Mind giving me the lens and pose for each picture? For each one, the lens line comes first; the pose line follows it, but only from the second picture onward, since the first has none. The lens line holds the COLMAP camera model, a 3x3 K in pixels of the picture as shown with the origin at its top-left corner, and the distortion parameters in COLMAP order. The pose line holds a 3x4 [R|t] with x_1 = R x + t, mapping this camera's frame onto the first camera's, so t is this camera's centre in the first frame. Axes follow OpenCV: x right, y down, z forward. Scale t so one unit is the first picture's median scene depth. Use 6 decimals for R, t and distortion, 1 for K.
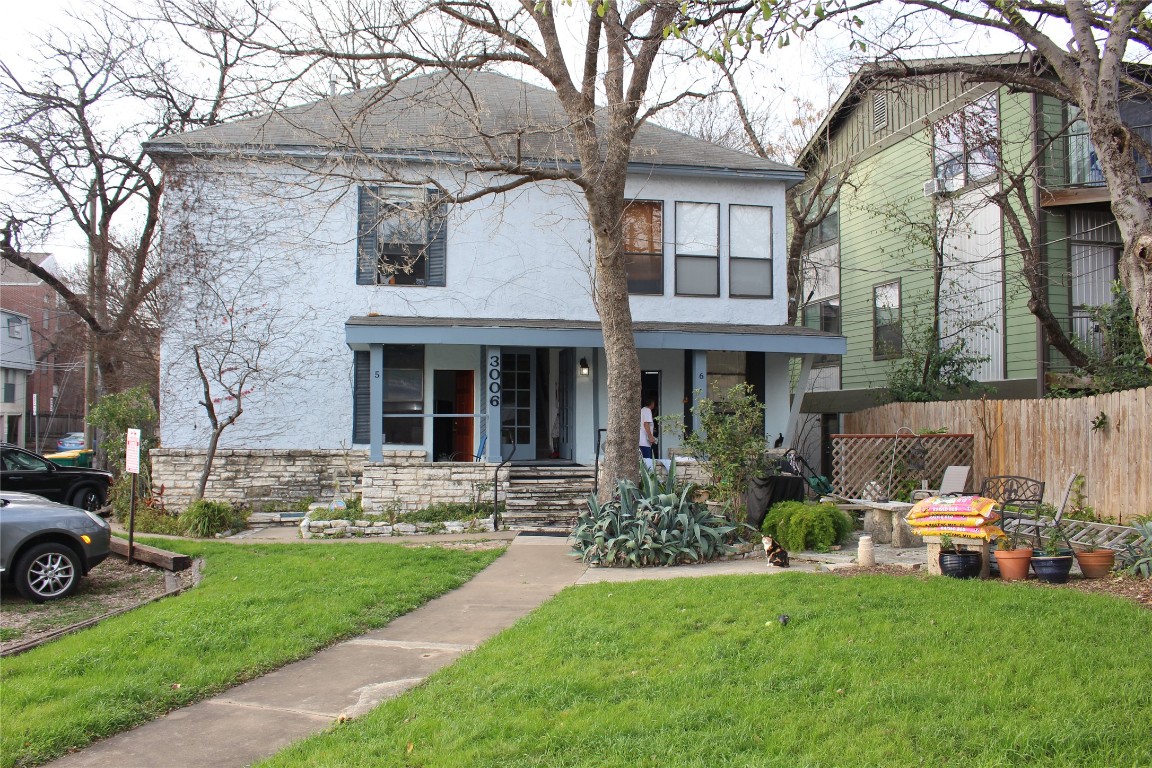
lens RADIAL K [[949.7, 0, 571.6], [0, 949.7, 374.9], [0, 0, 1]] dist [-0.142154, 0.095642]
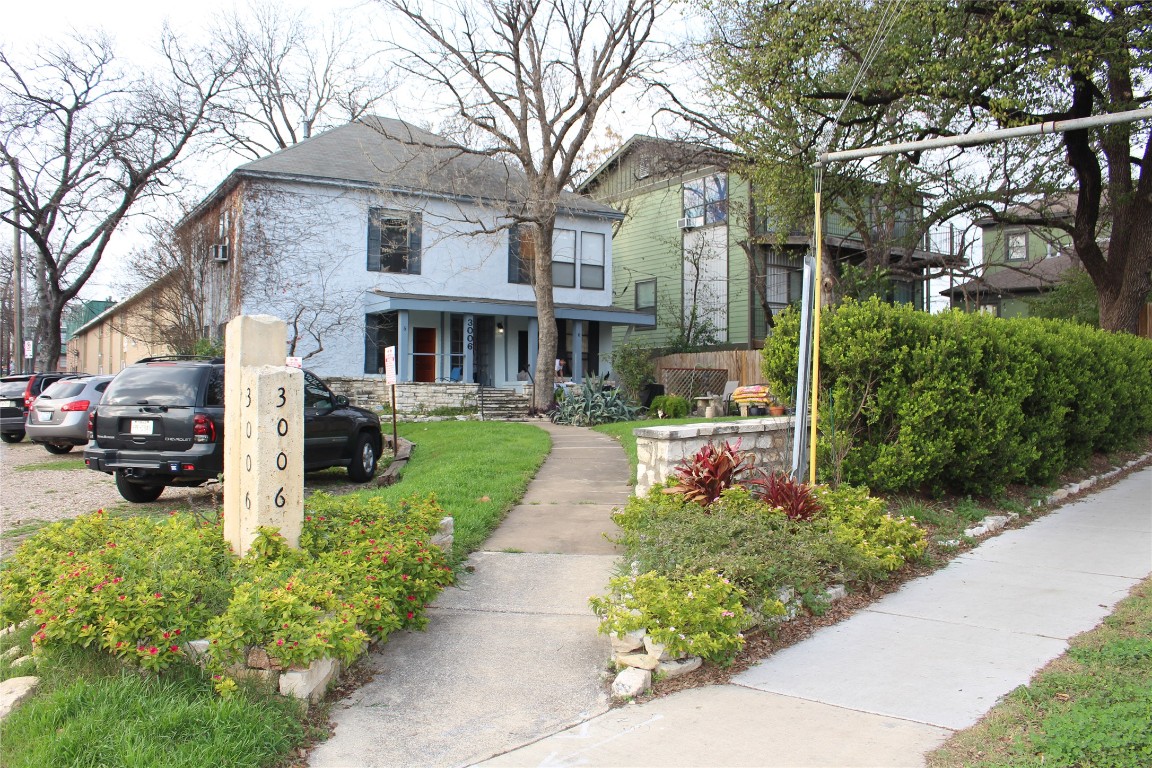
lens RADIAL K [[949.7, 0, 574.9], [0, 949.7, 381.3], [0, 0, 1]] dist [-0.142154, 0.095642]
pose [[0.928373, 0.007335, 0.371577, -0.498189], [-0.020299, 0.999314, 0.030988, 0.031414], [-0.371095, -0.036311, 0.927885, -0.585129]]
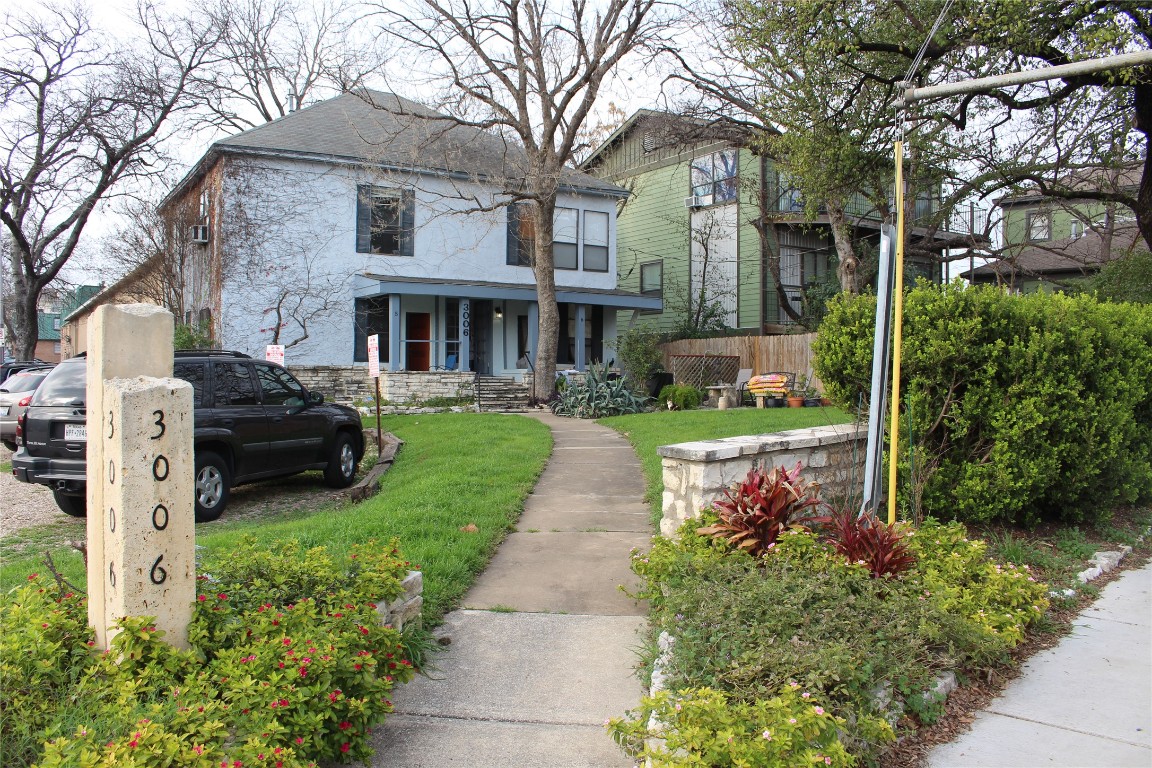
lens RADIAL K [[949.7, 0, 573.7], [0, 949.7, 385.6], [0, 0, 1]] dist [-0.142154, 0.095642]
pose [[0.929459, -0.002781, 0.368916, -0.464883], [-0.018079, 0.998427, 0.053075, 0.026886], [-0.368483, -0.056000, 0.927946, -0.495757]]
